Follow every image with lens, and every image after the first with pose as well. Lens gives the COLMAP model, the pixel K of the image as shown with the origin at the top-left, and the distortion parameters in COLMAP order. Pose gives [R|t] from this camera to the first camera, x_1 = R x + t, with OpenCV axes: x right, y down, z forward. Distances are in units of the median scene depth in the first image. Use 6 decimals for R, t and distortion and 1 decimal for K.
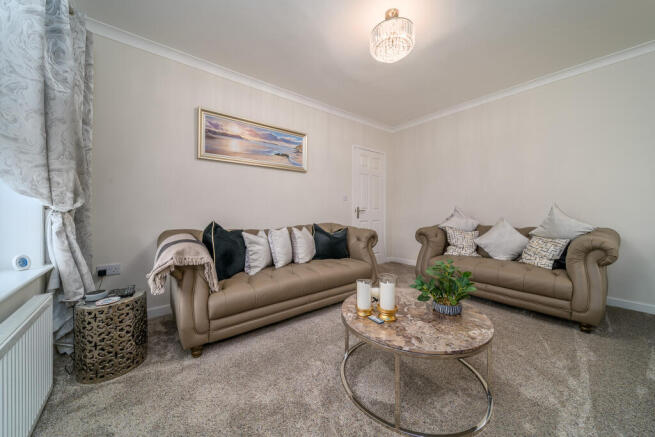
lens RADIAL K [[239.6, 0, 327.0], [0, 239.6, 213.0], [0, 0, 1]] dist [-0.000014, -0.000012]
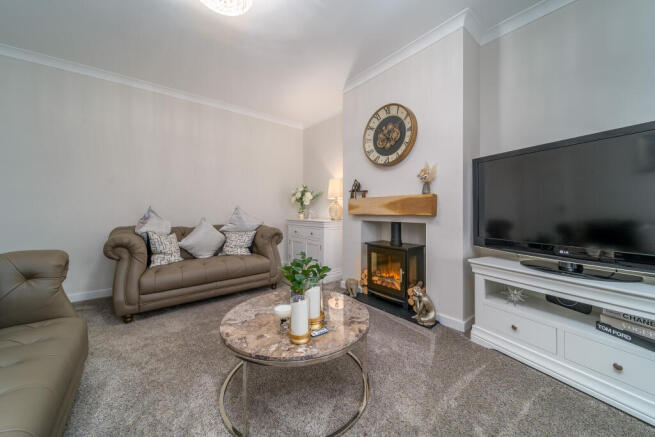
lens RADIAL K [[239.6, 0, 326.8], [0, 239.6, 215.1], [0, 0, 1]] dist [-0.000014, -0.000012]
pose [[-0.016103, -0.016803, 0.999729, -0.321772], [0.016742, 0.999714, 0.017072, -0.000254], [-0.999730, 0.017012, -0.015817, 0.469692]]
